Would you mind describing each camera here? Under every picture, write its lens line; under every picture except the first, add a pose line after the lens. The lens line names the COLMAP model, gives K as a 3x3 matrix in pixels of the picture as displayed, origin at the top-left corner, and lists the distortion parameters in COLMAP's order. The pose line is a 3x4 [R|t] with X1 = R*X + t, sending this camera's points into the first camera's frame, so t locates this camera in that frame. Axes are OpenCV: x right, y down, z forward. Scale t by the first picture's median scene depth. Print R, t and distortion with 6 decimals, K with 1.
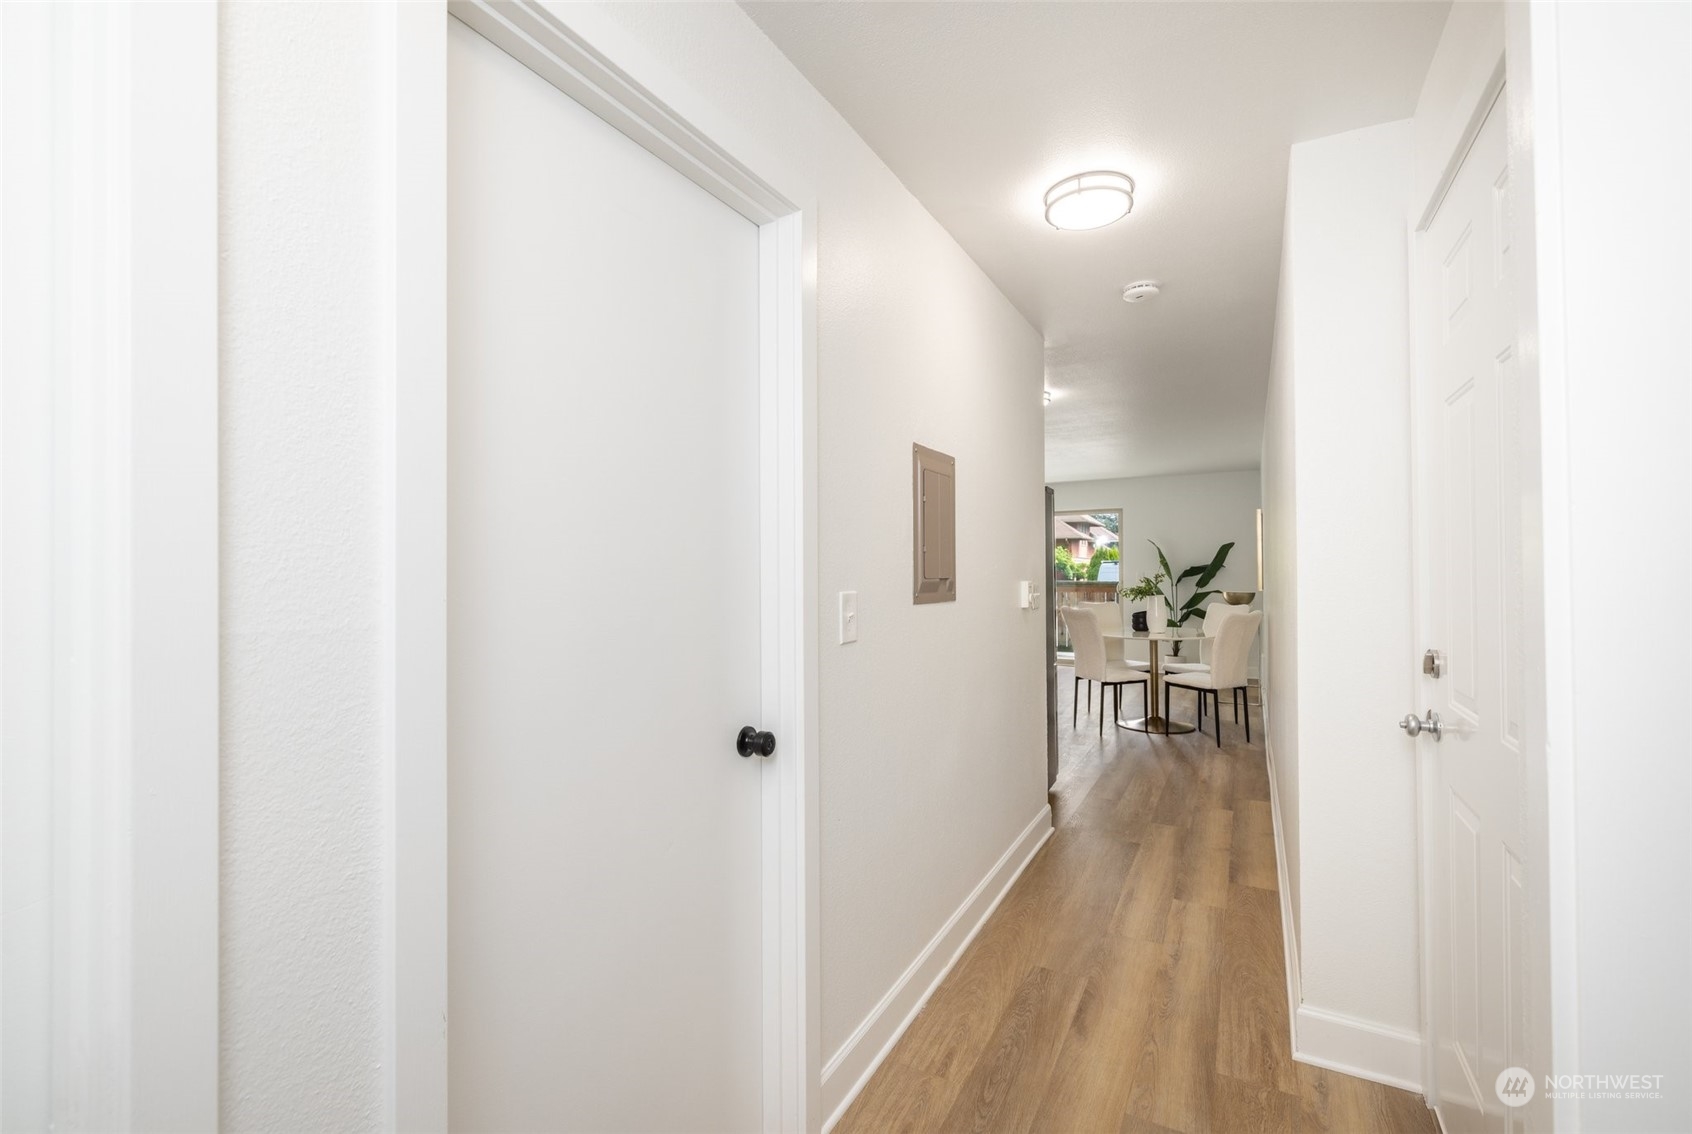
lens RADIAL K [[715.9, 0, 847.8], [0, 715.9, 571.3], [0, 0, 1]] dist [0.009477, -0.000399]
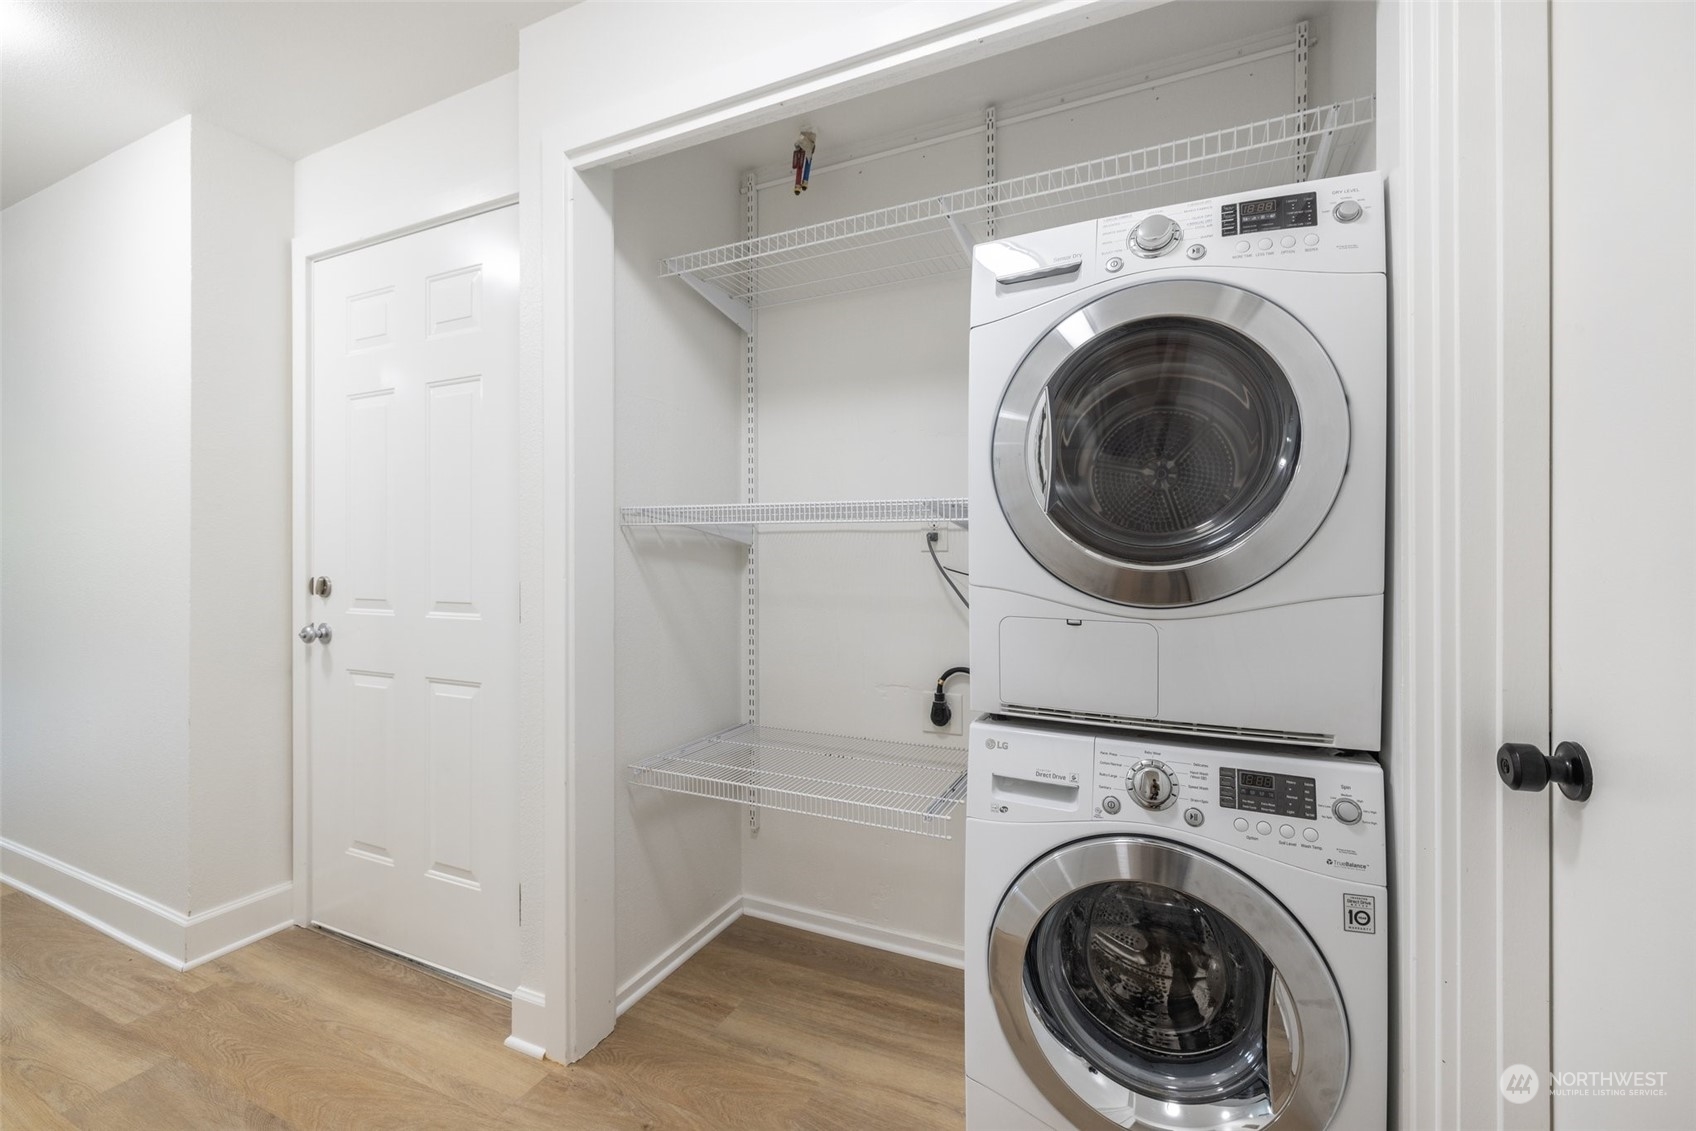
lens RADIAL K [[717.5, 0, 849.9], [0, 717.5, 563.2], [0, 0, 1]] dist [0.009477, -0.000399]
pose [[-0.065646, 0.000370, 0.997843, -0.532175], [-0.002035, 0.999998, -0.000505, 0.074195], [-0.997841, -0.002064, -0.065645, 0.092548]]
